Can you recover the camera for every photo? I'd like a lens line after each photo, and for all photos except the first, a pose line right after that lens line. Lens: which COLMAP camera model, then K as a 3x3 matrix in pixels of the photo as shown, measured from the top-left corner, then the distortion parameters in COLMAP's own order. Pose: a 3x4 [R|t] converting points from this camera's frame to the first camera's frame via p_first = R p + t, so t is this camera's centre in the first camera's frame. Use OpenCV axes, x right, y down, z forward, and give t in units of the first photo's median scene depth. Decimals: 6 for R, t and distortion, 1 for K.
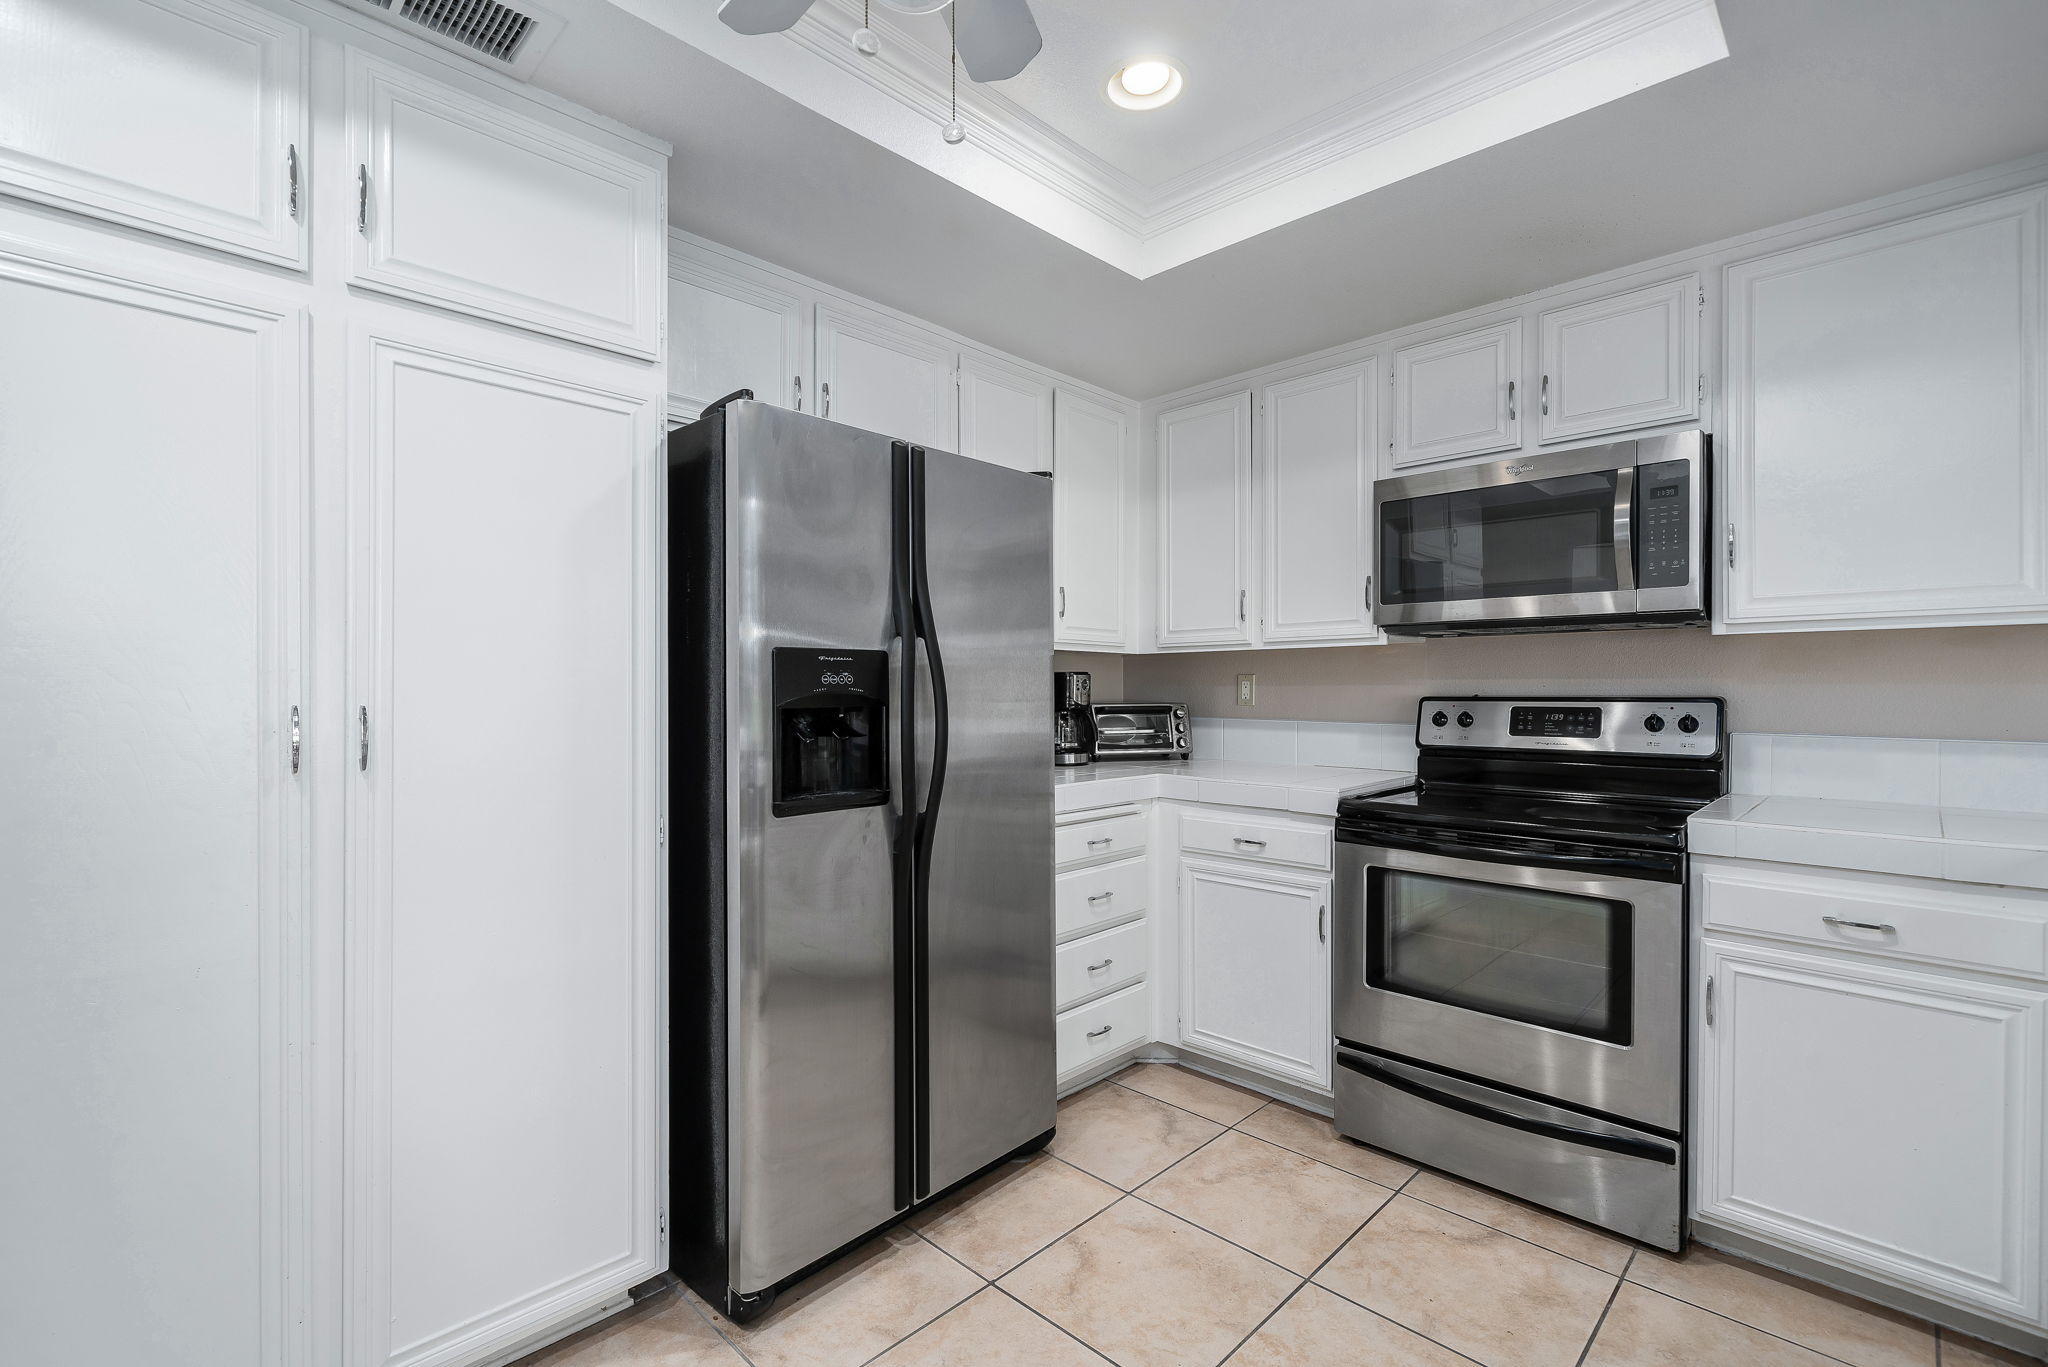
lens RADIAL K [[911.1, 0, 1024.0], [0, 911.1, 683.5], [0, 0, 1]] dist [0.001205, 0.000305]
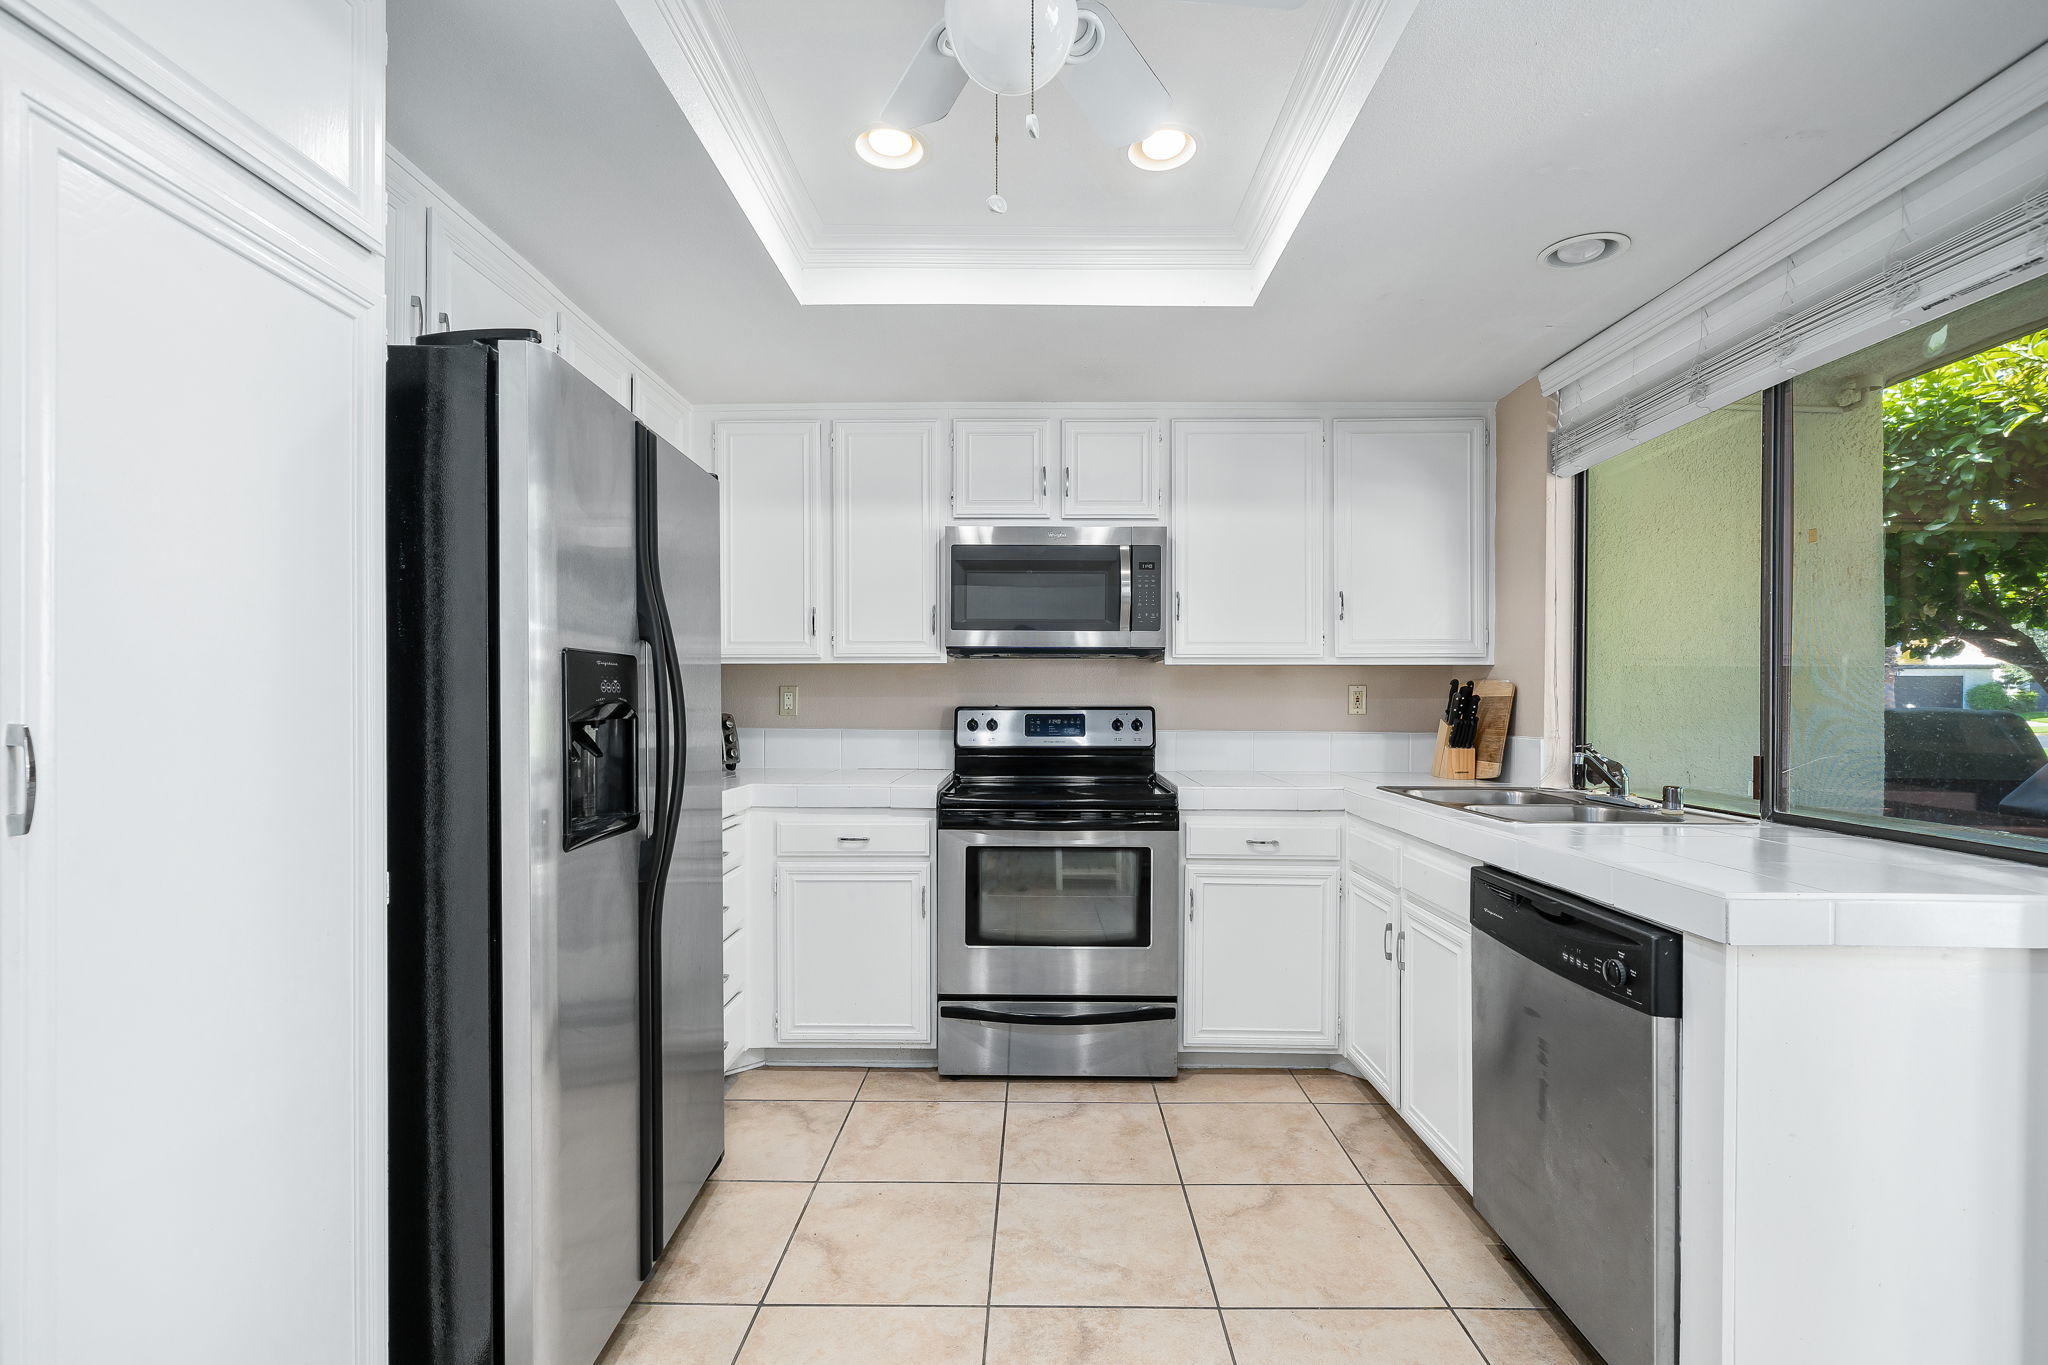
lens RADIAL K [[899.8, 0, 1028.4], [0, 899.8, 697.9], [0, 0, 1]] dist [0.001289, 0.000133]
pose [[0.722974, 0.004143, 0.690863, -0.391814], [-0.006292, 0.999980, 0.000588, 0.001748], [-0.690846, -0.004772, 0.722986, 0.081015]]
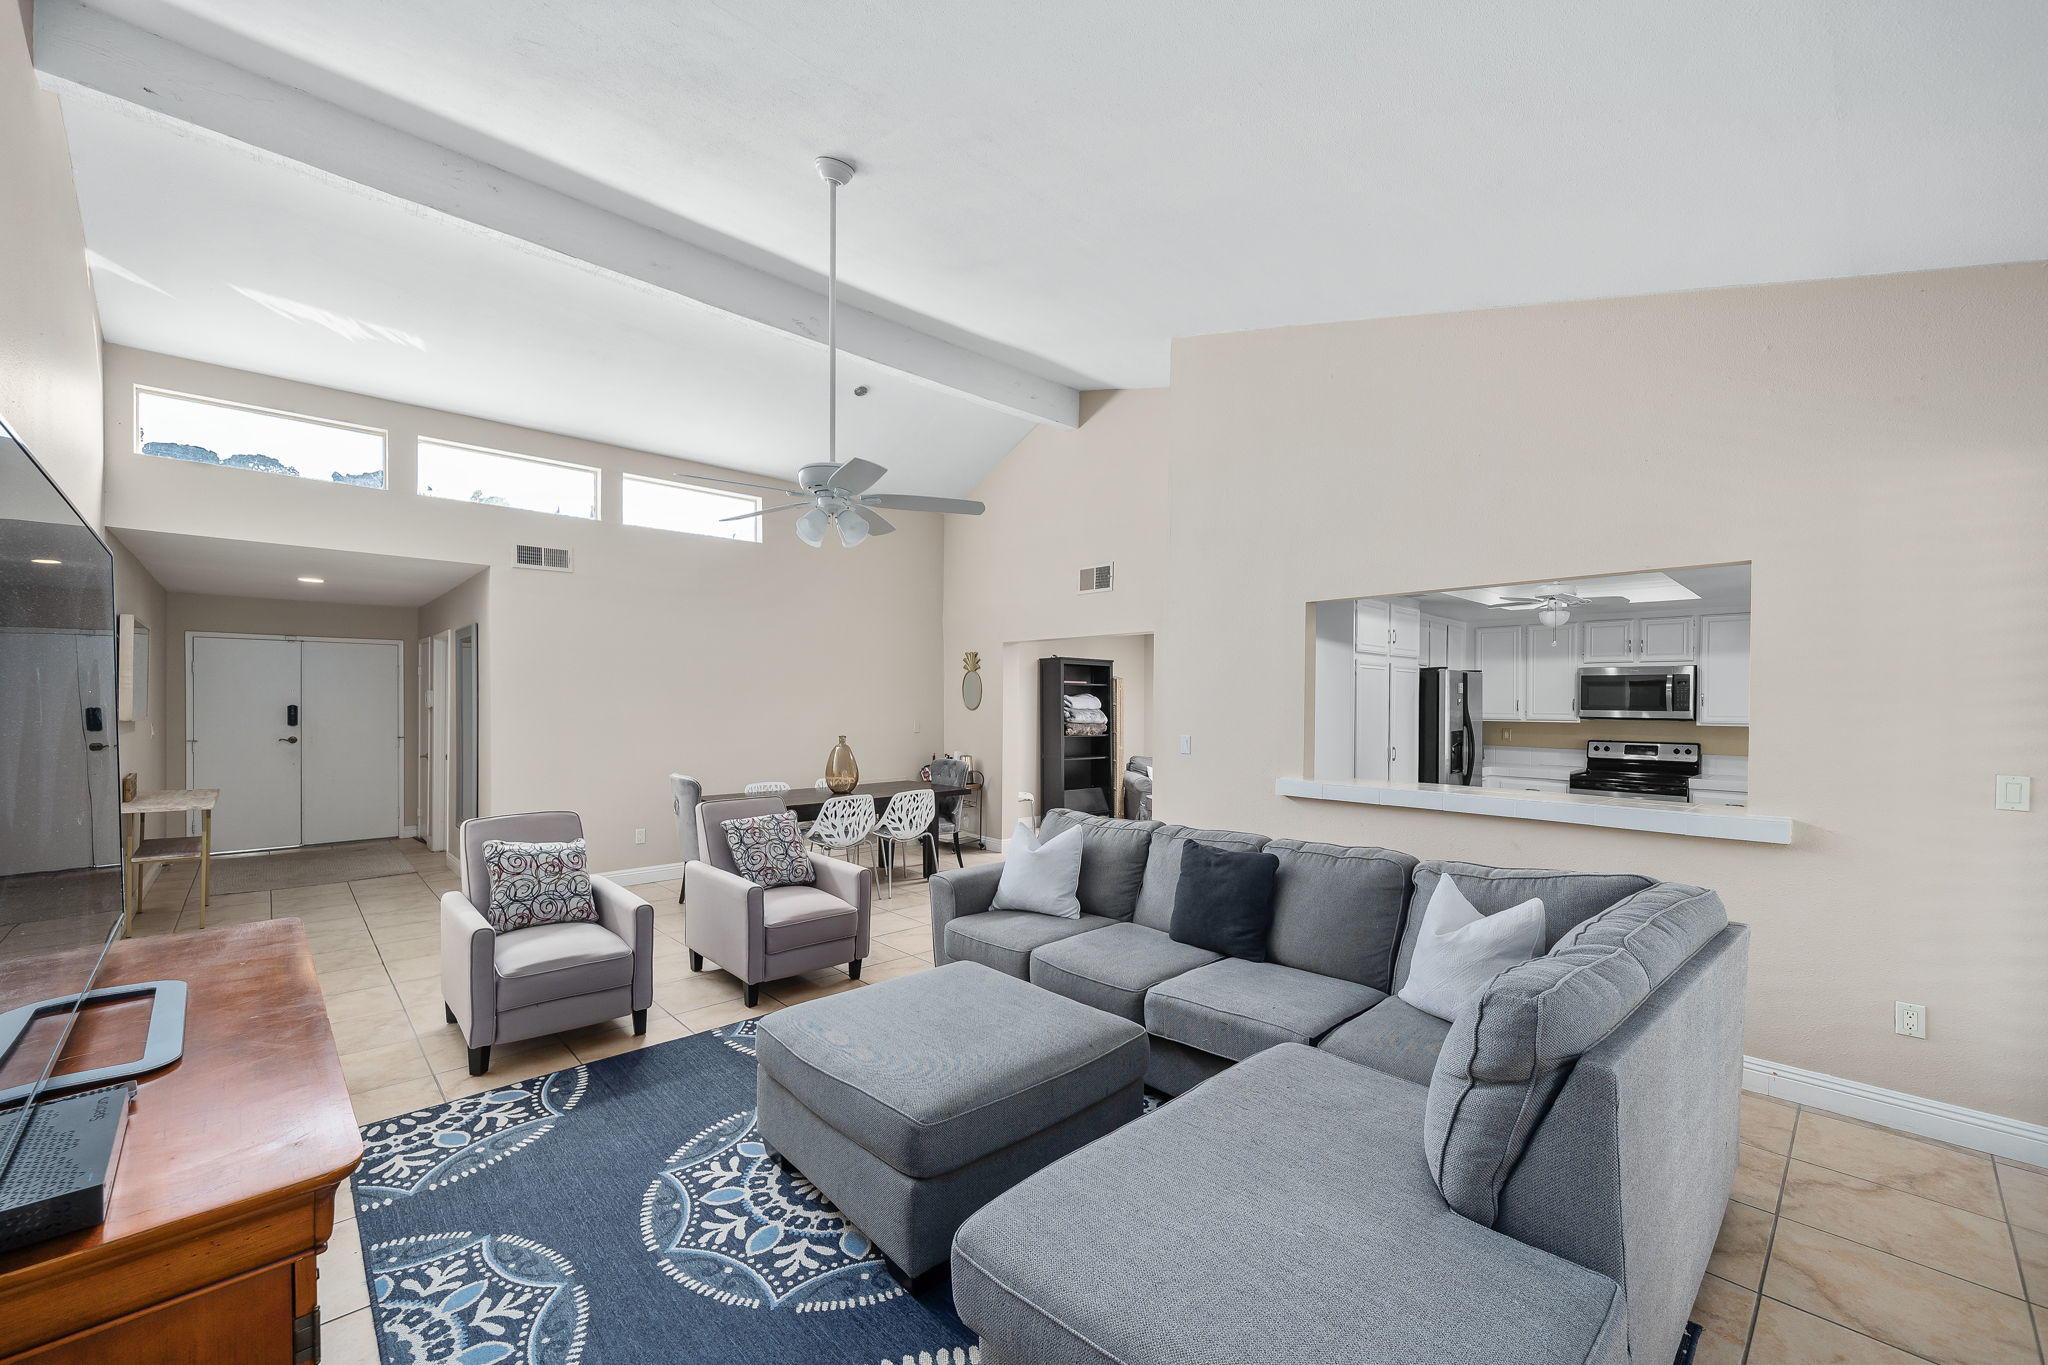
lens RADIAL K [[812.4, 0, 1018.6], [0, 812.4, 701.2], [0, 0, 1]] dist [-0.000767, -0.000021]
pose [[0.998851, 0.009393, -0.047002, -1.457833], [-0.009176, 0.999946, 0.004820, -0.122860], [0.047045, -0.004383, 0.998883, -1.918435]]
